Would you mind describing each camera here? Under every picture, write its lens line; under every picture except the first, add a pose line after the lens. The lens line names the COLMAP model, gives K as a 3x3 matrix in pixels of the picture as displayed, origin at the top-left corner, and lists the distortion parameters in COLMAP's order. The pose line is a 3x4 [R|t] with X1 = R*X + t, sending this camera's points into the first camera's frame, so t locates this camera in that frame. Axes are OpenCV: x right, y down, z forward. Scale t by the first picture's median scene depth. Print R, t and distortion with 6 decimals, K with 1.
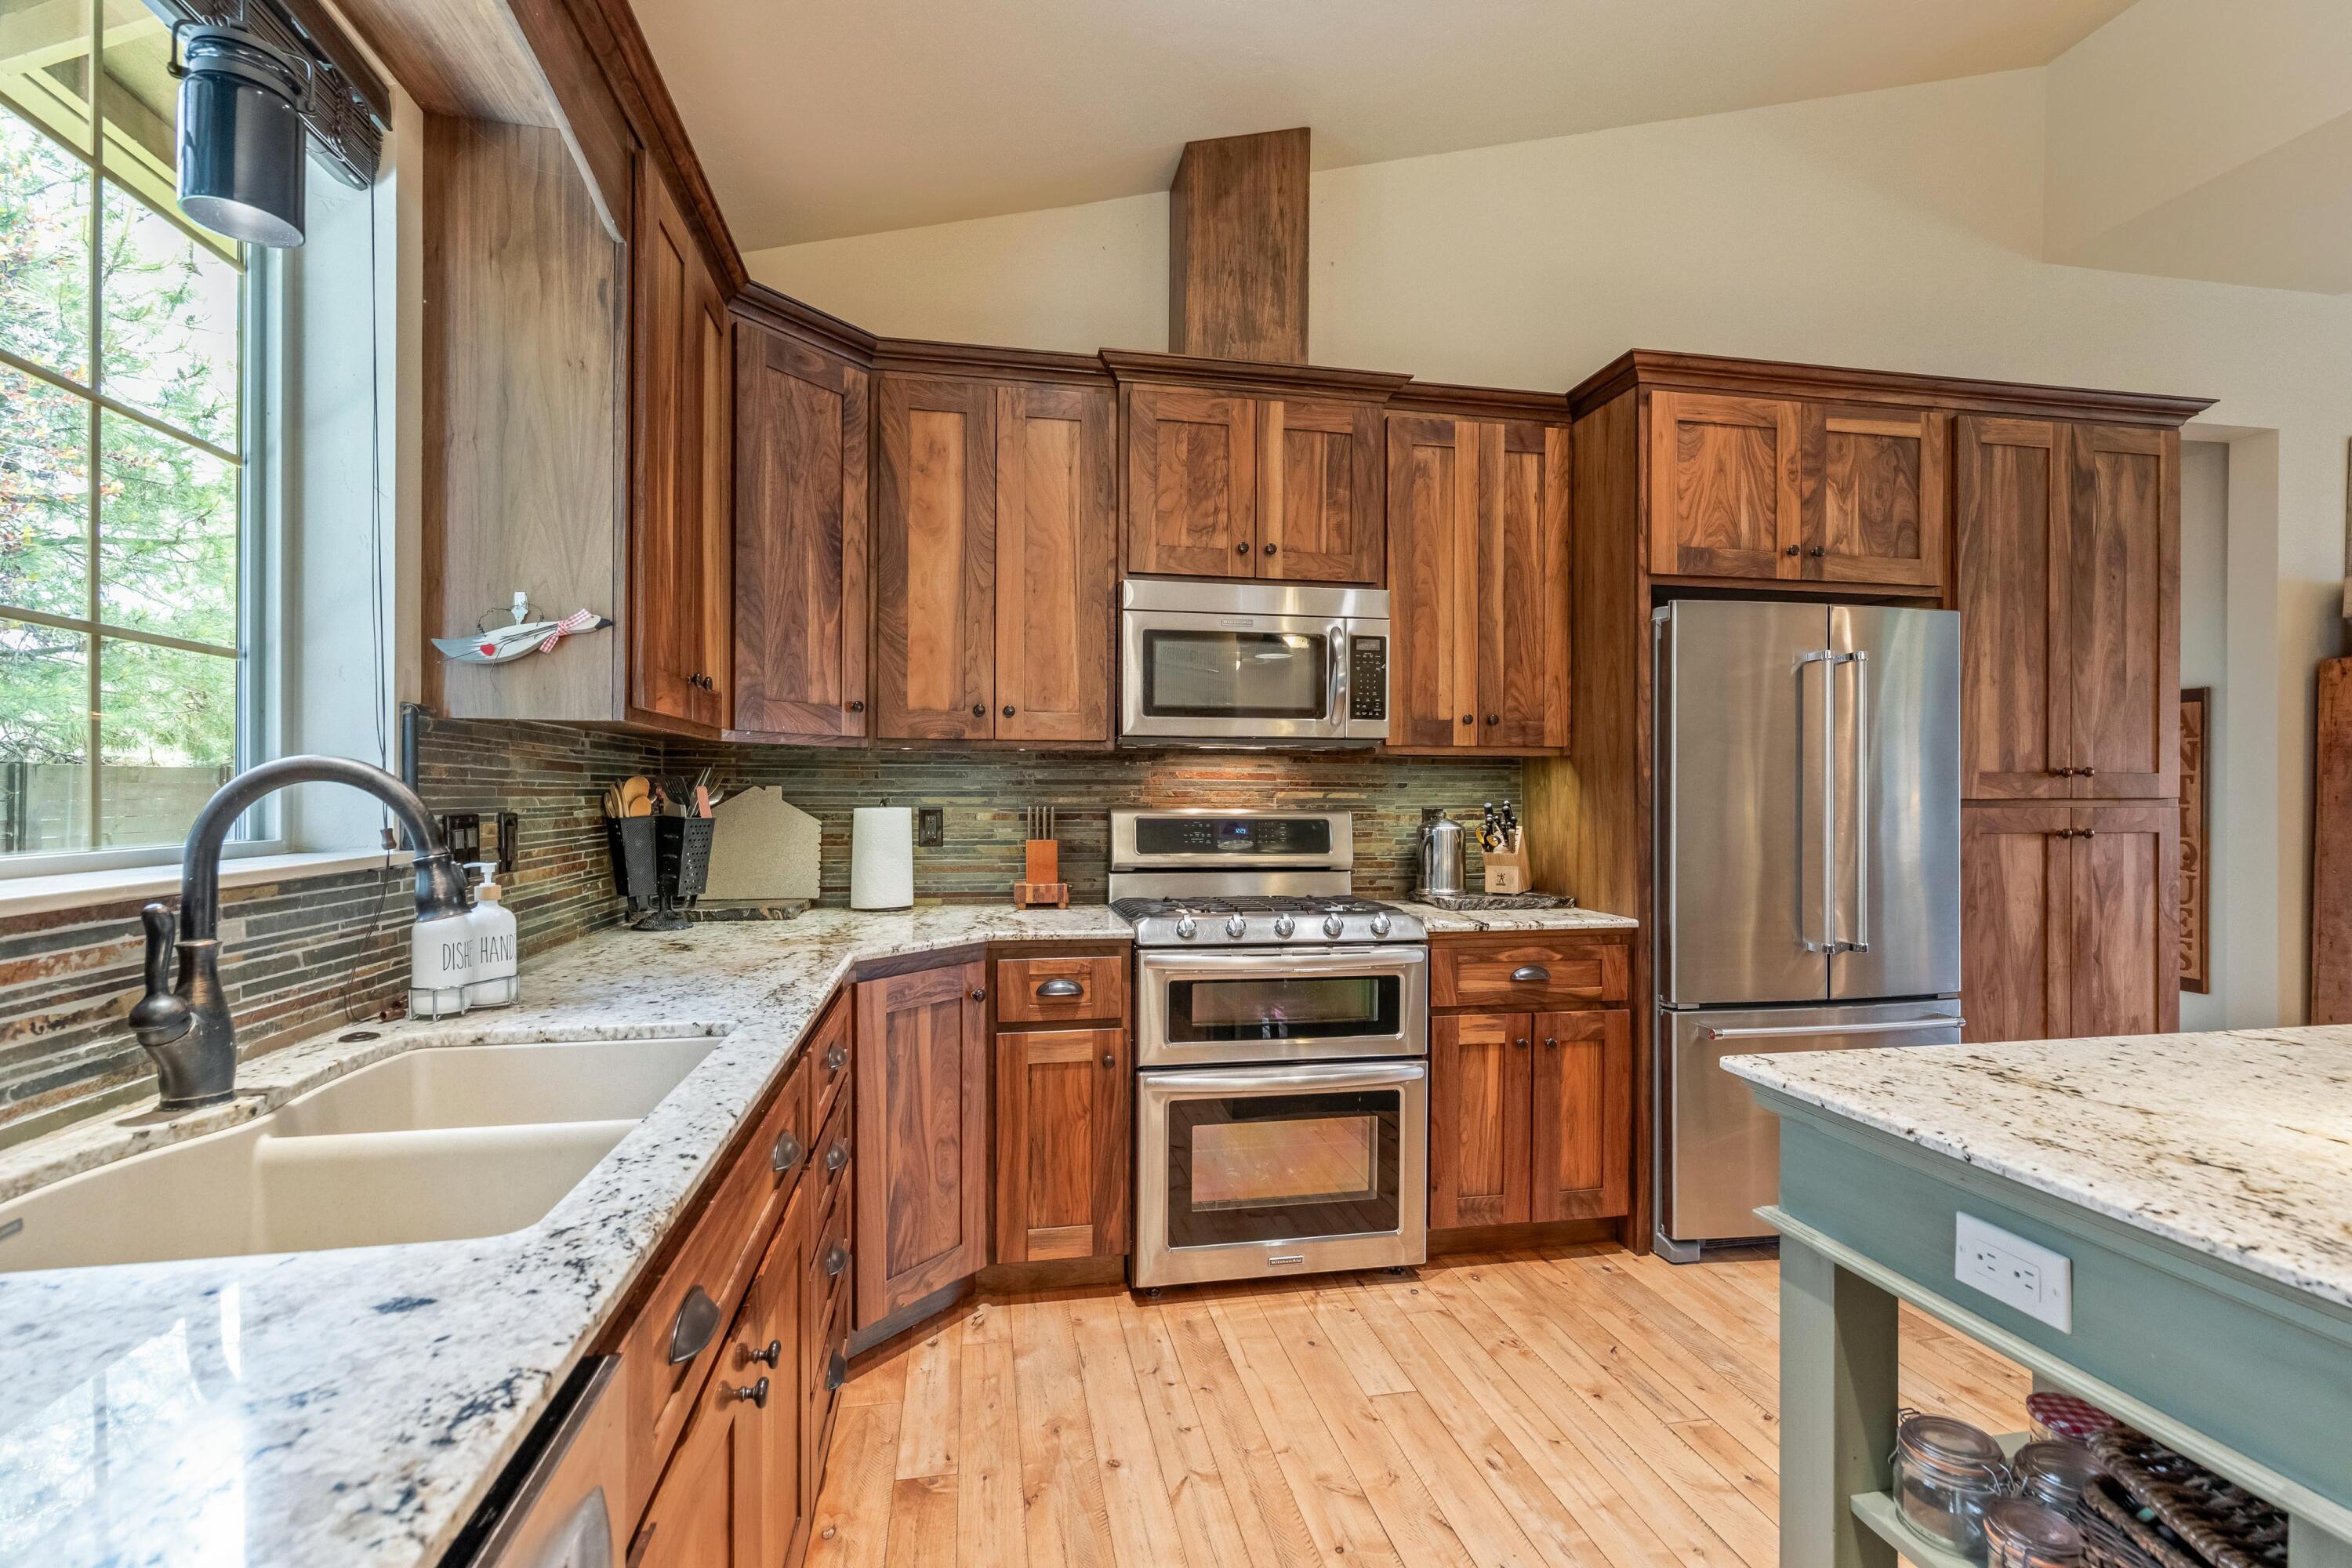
lens RADIAL K [[1053.4, 0, 1183.8], [0, 1053.4, 800.0], [0, 0, 1]] dist [-0.000351, 0.000640]
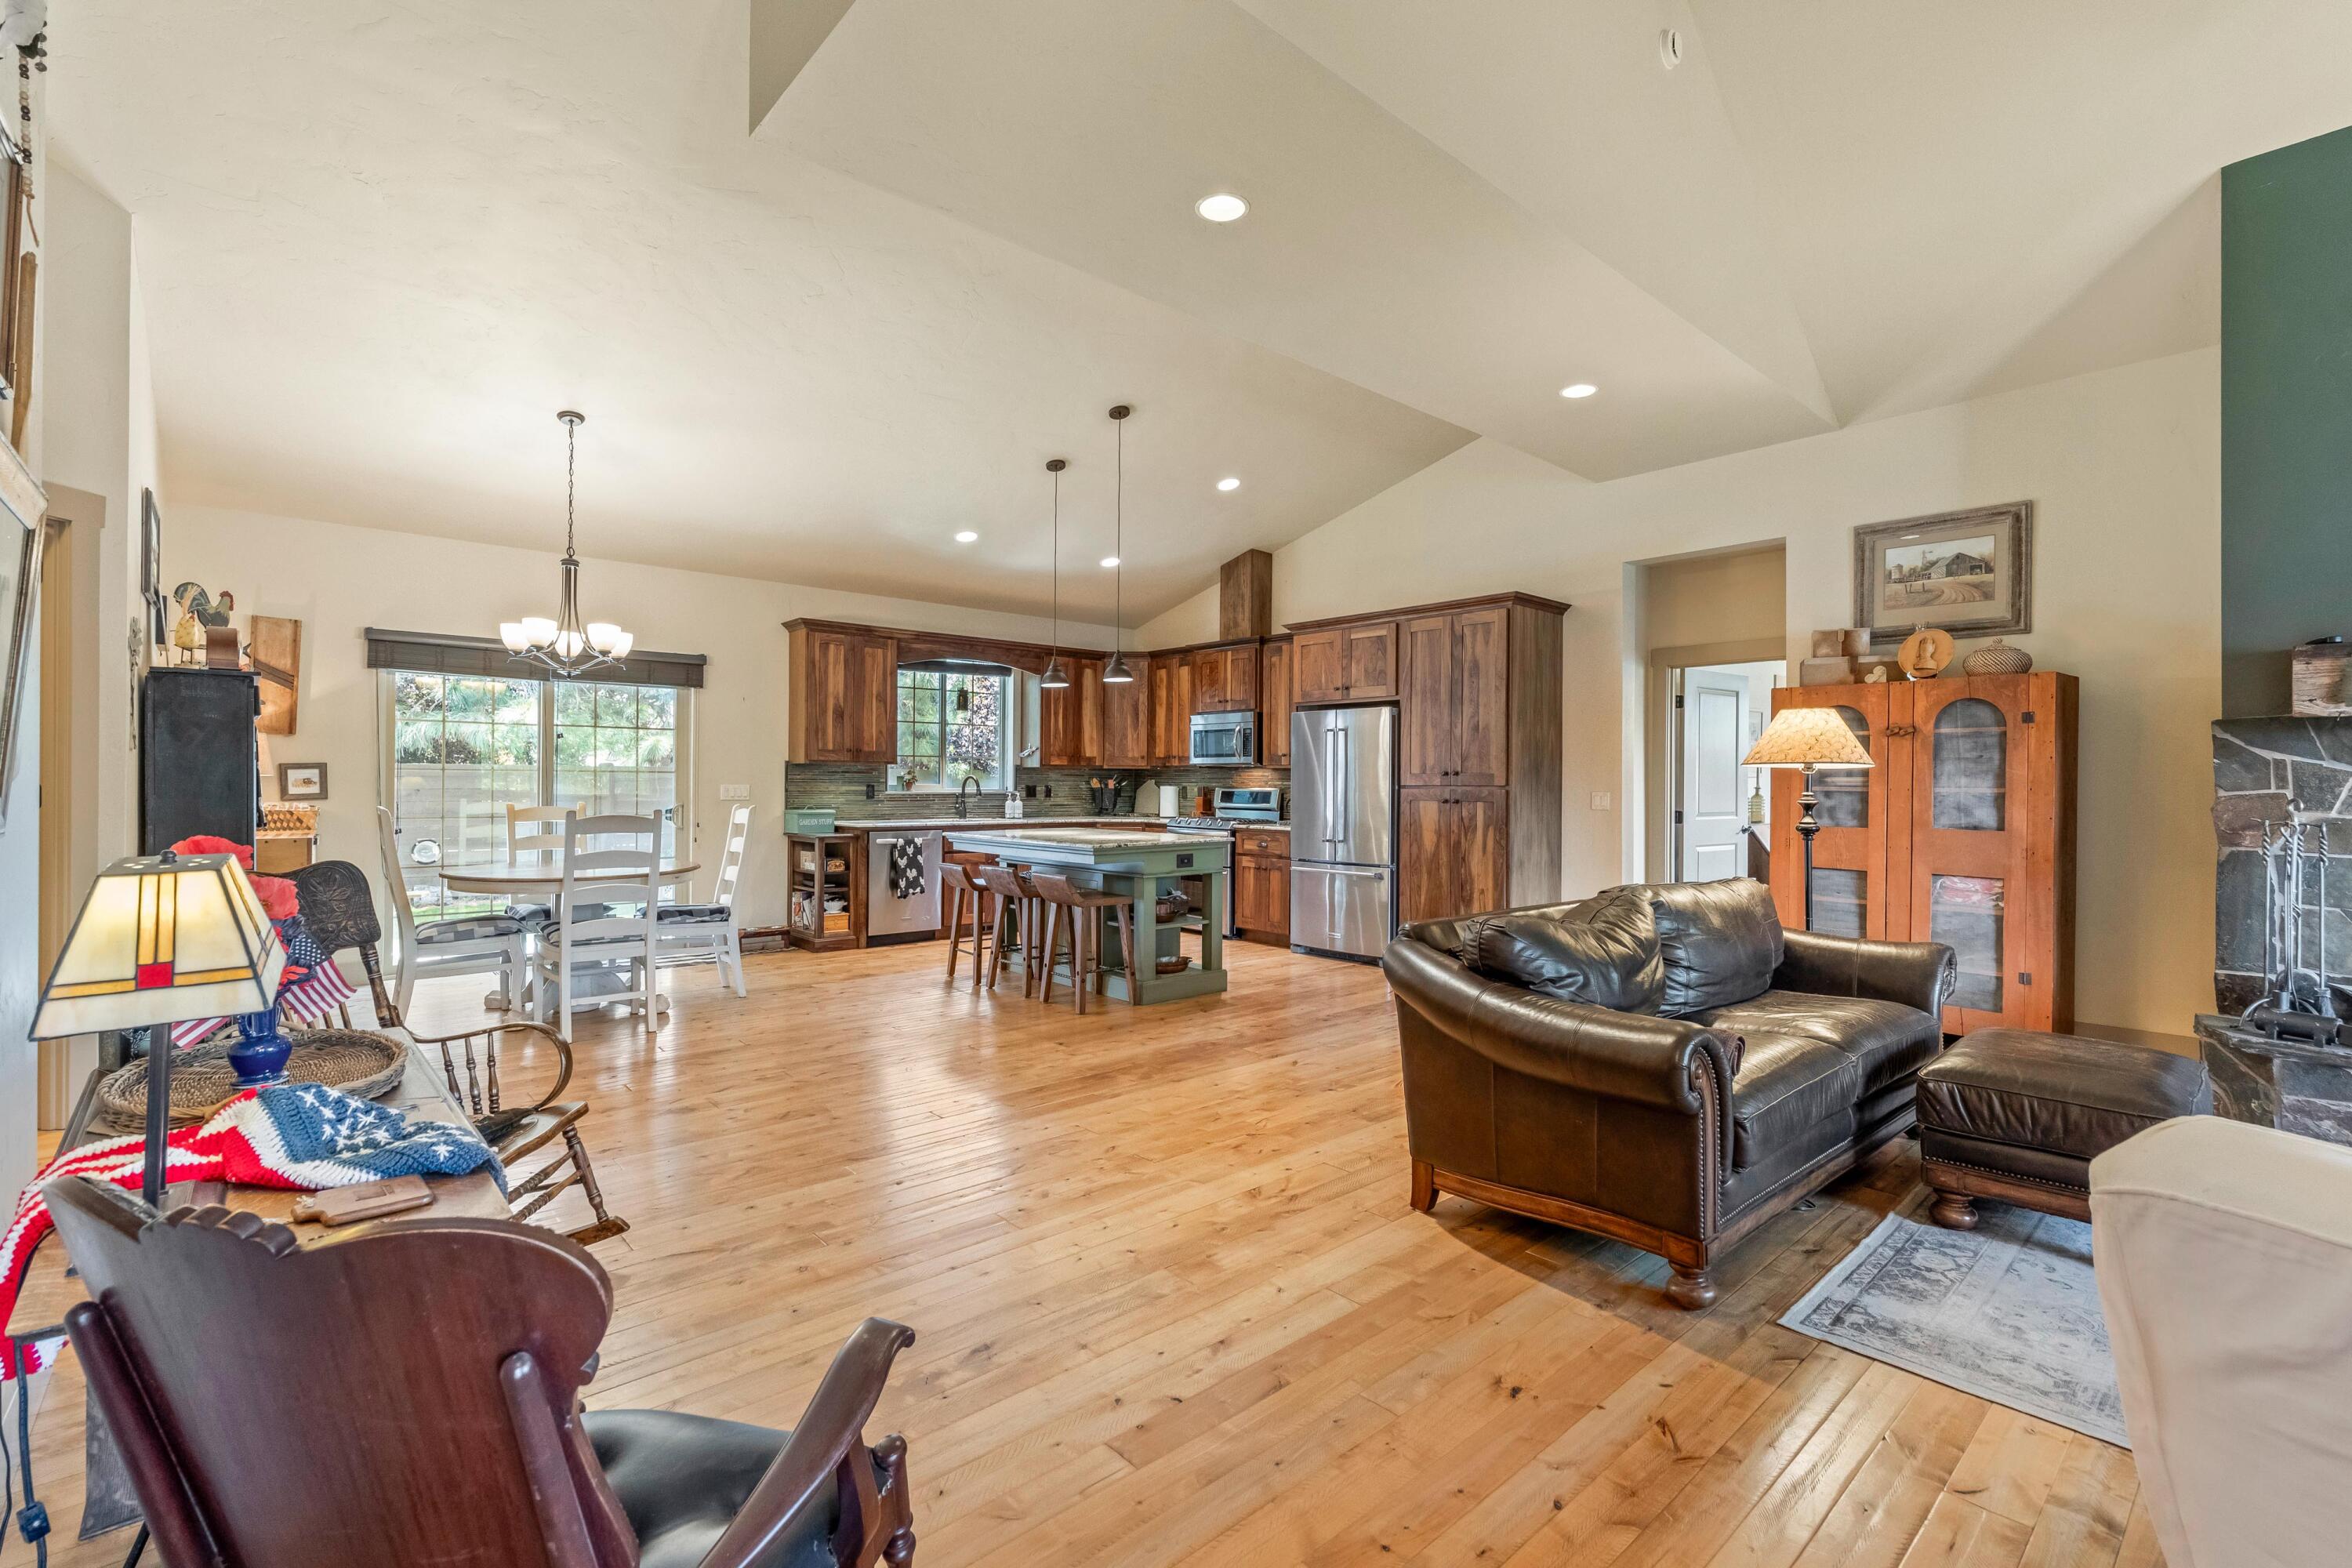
lens RADIAL K [[1053.4, 0, 1188.4], [0, 1053.4, 776.3], [0, 0, 1]] dist [-0.000351, 0.000640]
pose [[0.529372, -0.004301, -0.848379, 2.702253], [-0.009517, 0.999894, -0.011007, 0.012275], [0.848337, 0.013901, 0.529275, -0.715585]]
